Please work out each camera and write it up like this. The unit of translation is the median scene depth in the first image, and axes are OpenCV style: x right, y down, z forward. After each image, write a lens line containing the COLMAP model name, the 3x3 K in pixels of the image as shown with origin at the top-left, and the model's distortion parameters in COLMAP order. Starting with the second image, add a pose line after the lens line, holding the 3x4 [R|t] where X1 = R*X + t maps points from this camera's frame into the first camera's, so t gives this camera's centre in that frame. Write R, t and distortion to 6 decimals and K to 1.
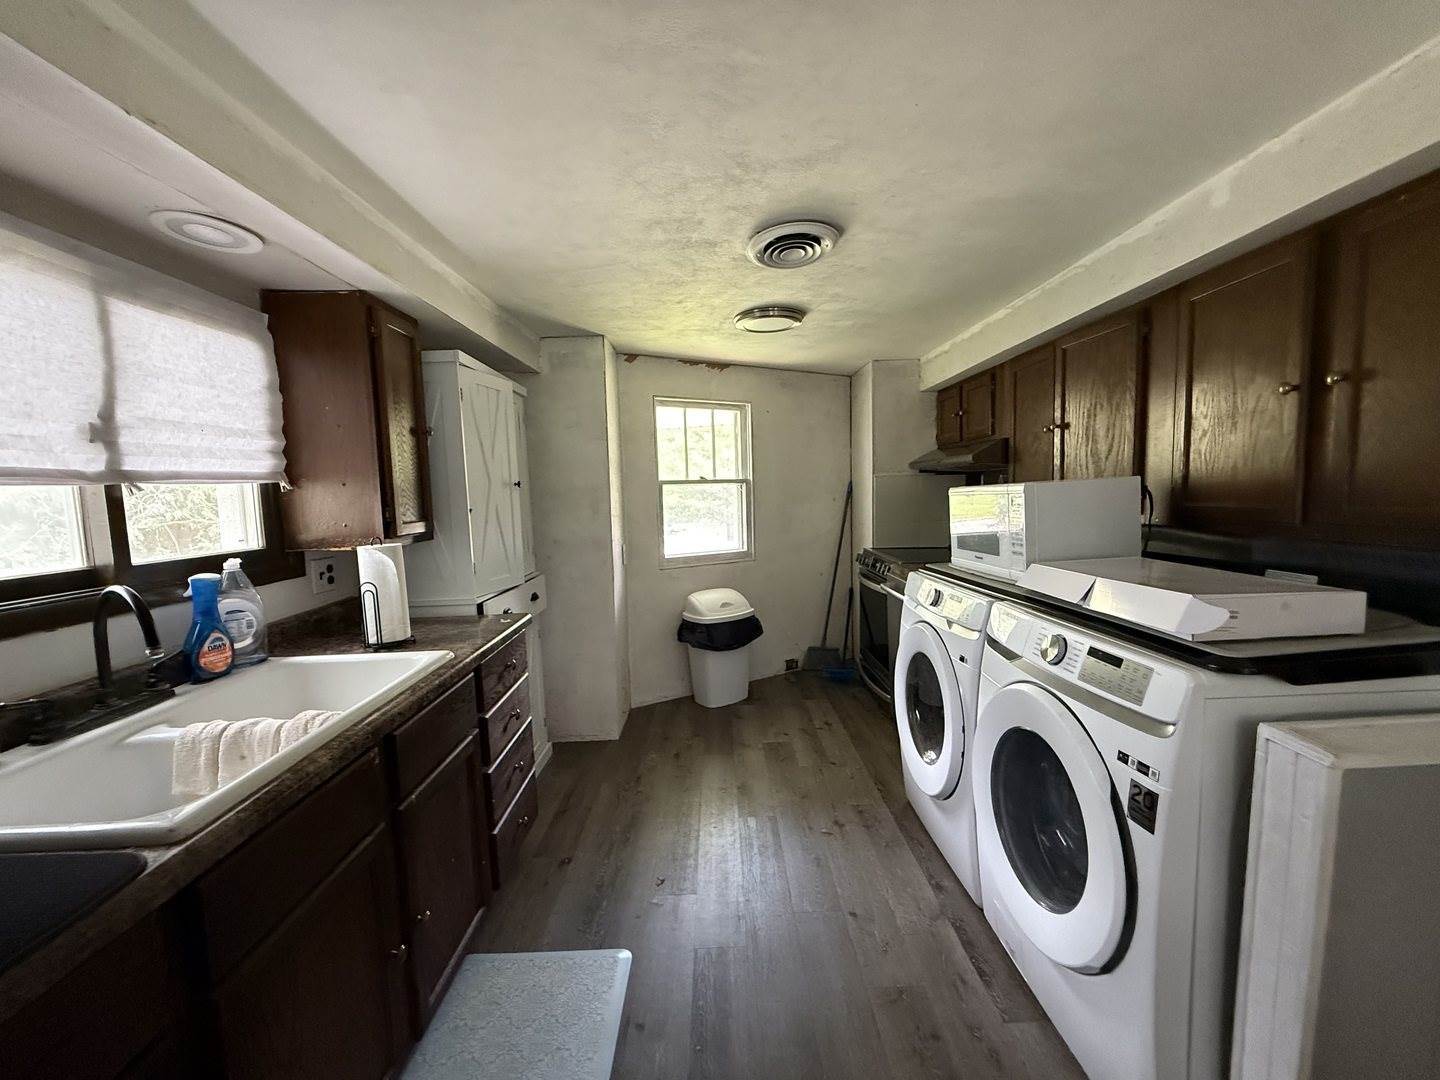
lens RADIAL K [[569.7, 0, 720.2], [0, 569.7, 540.9], [0, 0, 1]] dist [0.001537, 0.000160]
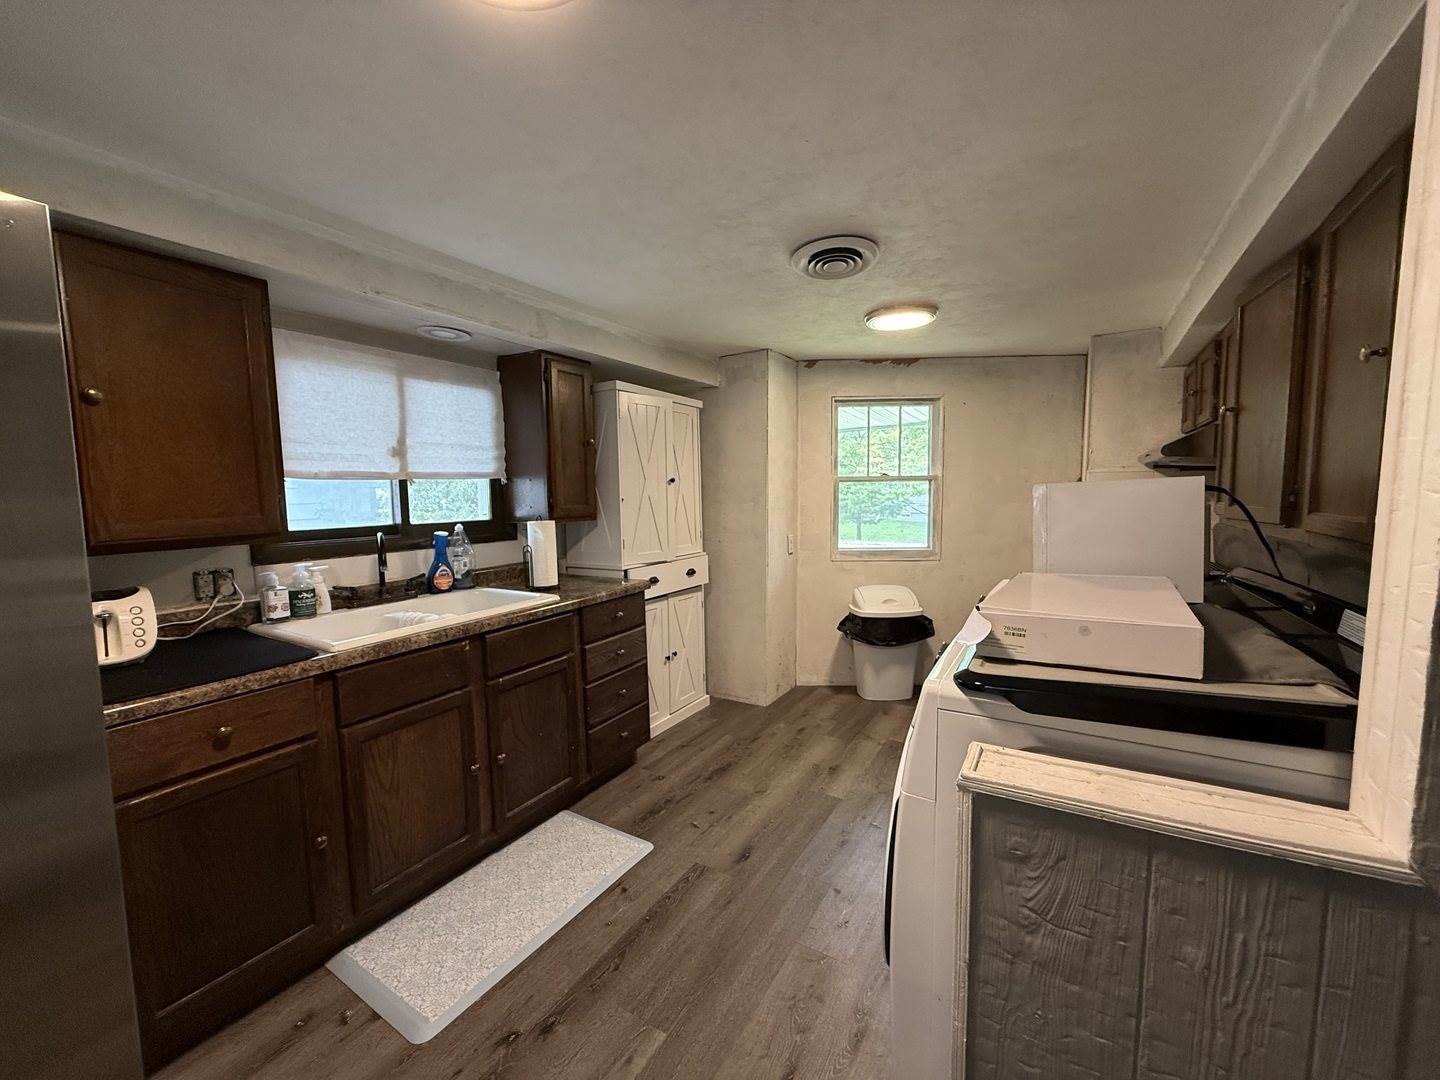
lens RADIAL K [[569.7, 0, 724.9], [0, 569.7, 543.8], [0, 0, 1]] dist [0.001537, 0.000160]
pose [[0.848571, 0.066161, -0.524928, 0.595980], [-0.058778, 0.997798, 0.030743, -0.007929], [0.525806, 0.004767, 0.850591, -0.010007]]
